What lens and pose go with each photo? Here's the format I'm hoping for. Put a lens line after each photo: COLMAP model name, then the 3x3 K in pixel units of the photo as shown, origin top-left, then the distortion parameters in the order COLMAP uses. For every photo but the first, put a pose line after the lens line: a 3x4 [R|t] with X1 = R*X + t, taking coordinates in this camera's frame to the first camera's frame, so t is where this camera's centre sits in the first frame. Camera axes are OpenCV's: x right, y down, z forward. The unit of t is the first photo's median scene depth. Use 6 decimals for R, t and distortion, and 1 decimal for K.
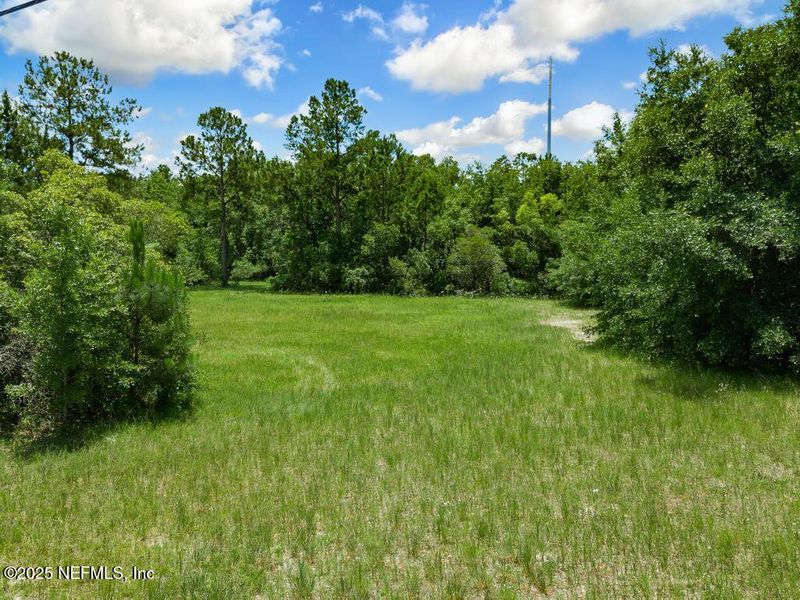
lens RADIAL K [[587.0, 0, 400.0], [0, 587.0, 297.5], [0, 0, 1]] dist [0.008549, 0.004037]
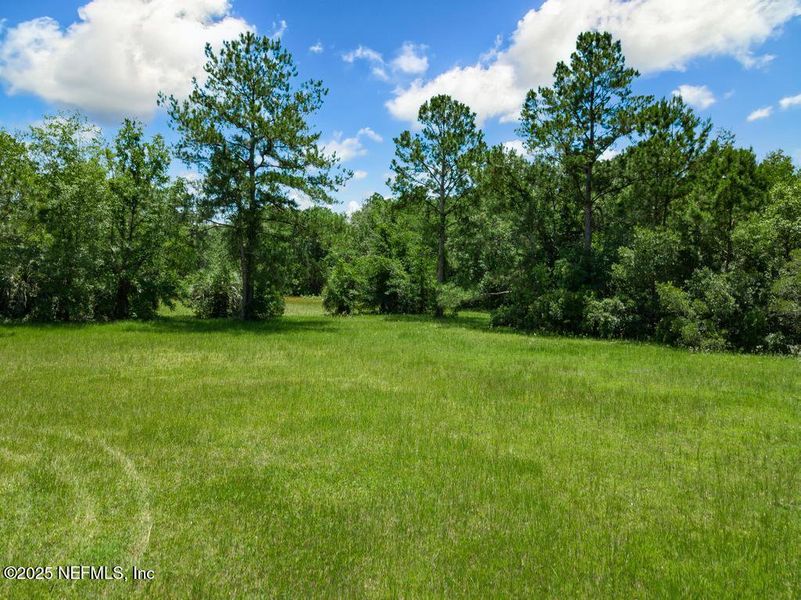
lens RADIAL K [[587.8, 0, 400.5], [0, 587.8, 297.5], [0, 0, 1]] dist [0.008549, 0.004037]
pose [[0.887916, 0.032596, -0.458850, 0.023193], [-0.057792, 0.997488, -0.040971, -0.011583], [0.456361, 0.062897, 0.887569, 0.313923]]
